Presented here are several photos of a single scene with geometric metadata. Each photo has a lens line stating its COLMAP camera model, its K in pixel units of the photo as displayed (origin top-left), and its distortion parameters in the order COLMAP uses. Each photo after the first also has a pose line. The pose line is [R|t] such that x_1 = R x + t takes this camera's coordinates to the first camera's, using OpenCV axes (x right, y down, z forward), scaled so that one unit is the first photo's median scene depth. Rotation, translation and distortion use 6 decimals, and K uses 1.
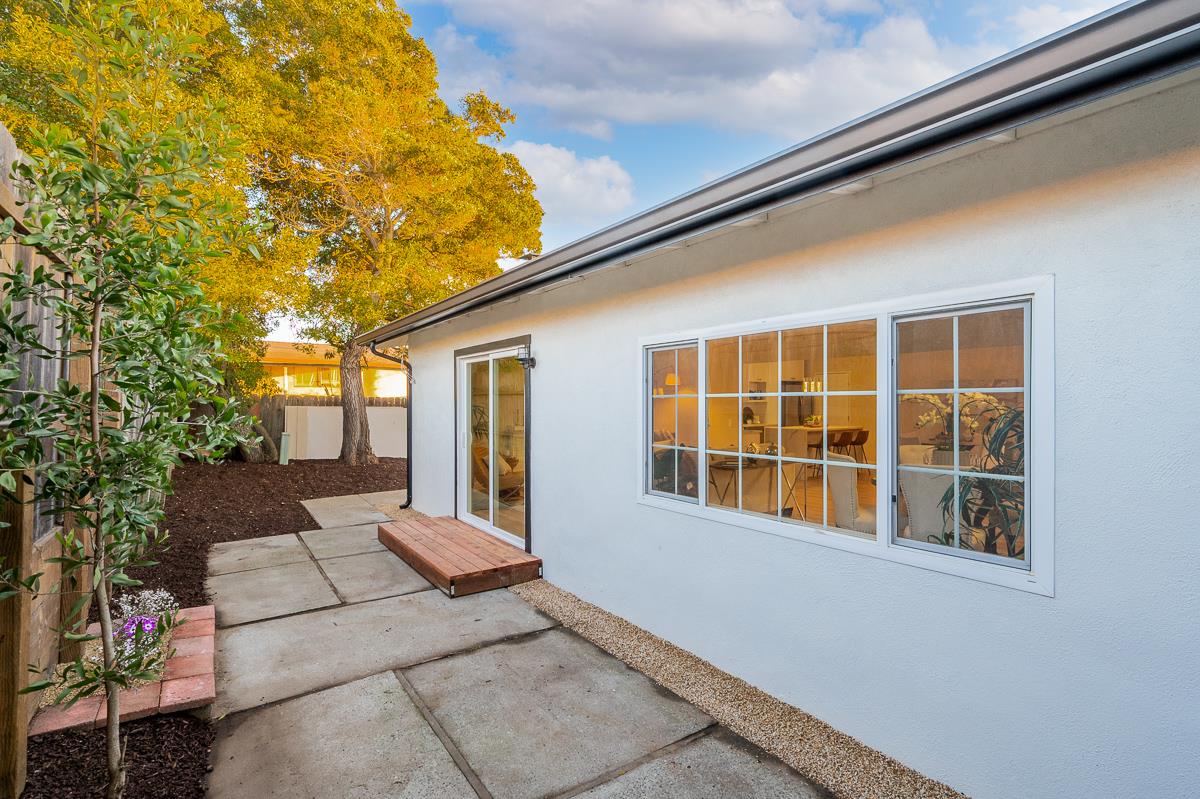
lens RADIAL K [[549.9, 0, 602.5], [0, 549.9, 399.6], [0, 0, 1]] dist [0.000412, -0.000092]
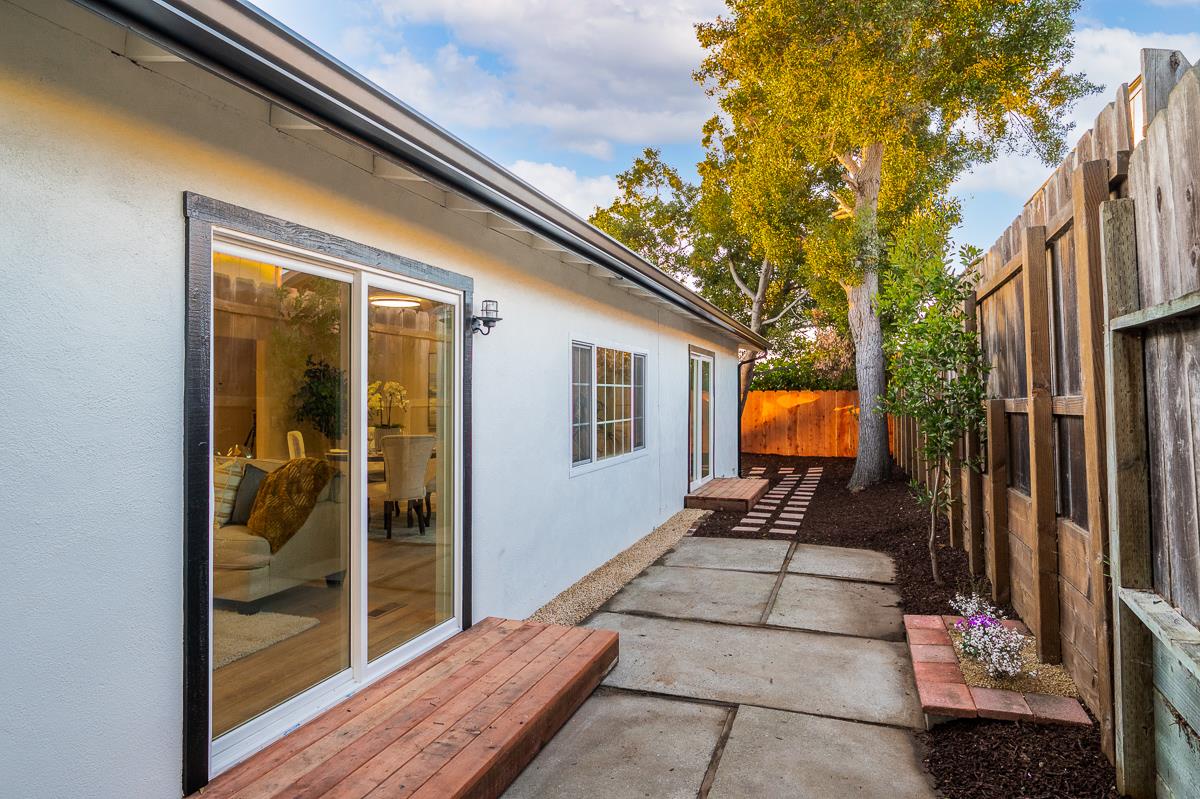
lens RADIAL K [[716.6, 0, 604.7], [0, 716.6, 396.3], [0, 0, 1]] dist [-0.007431, 0.000045]
pose [[-0.573966, -0.001055, 0.818879, -1.185244], [-0.005618, 0.999981, -0.002649, 0.026014], [-0.818860, -0.006121, -0.573960, 1.797665]]
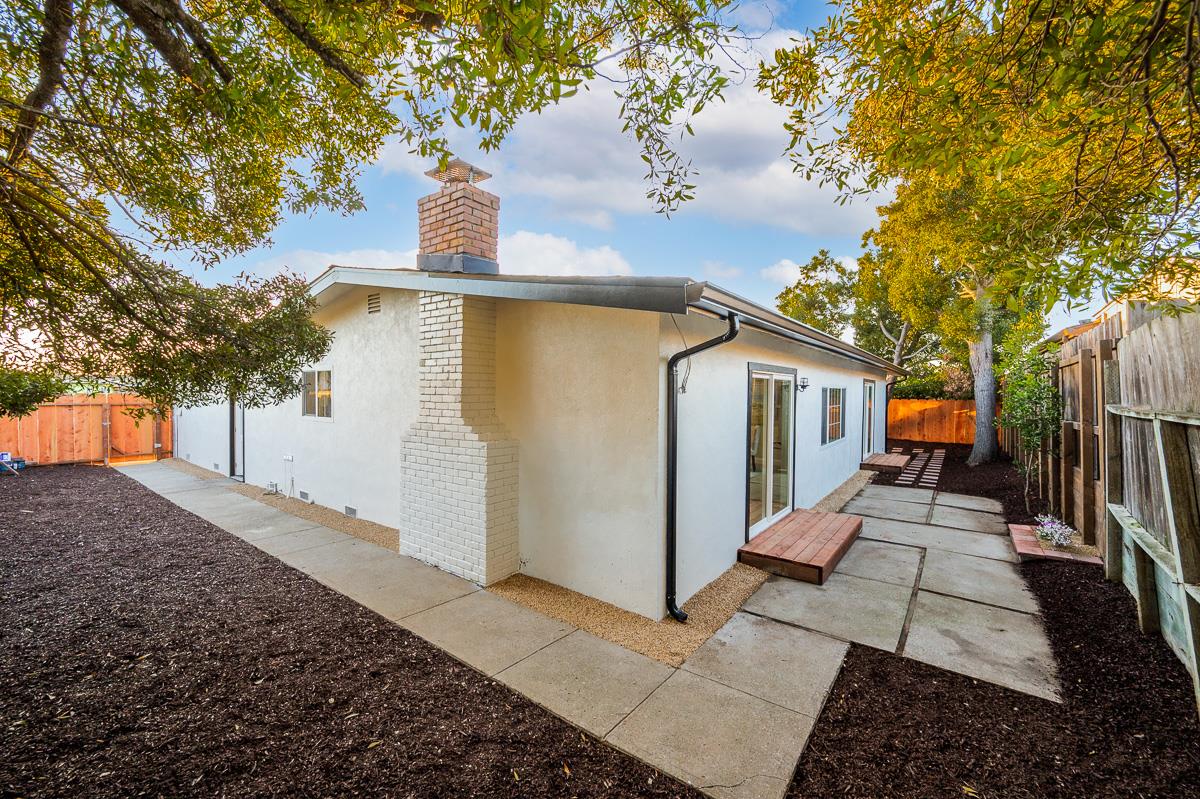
lens RADIAL K [[477.4, 0, 598.9], [0, 477.4, 400.8], [0, 0, 1]] dist [0.002236, -0.000066]
pose [[-0.295265, -0.023523, 0.955126, -1.652961], [-0.012234, 0.999708, 0.020839, -0.062535], [-0.955337, -0.005532, -0.295466, 2.556637]]
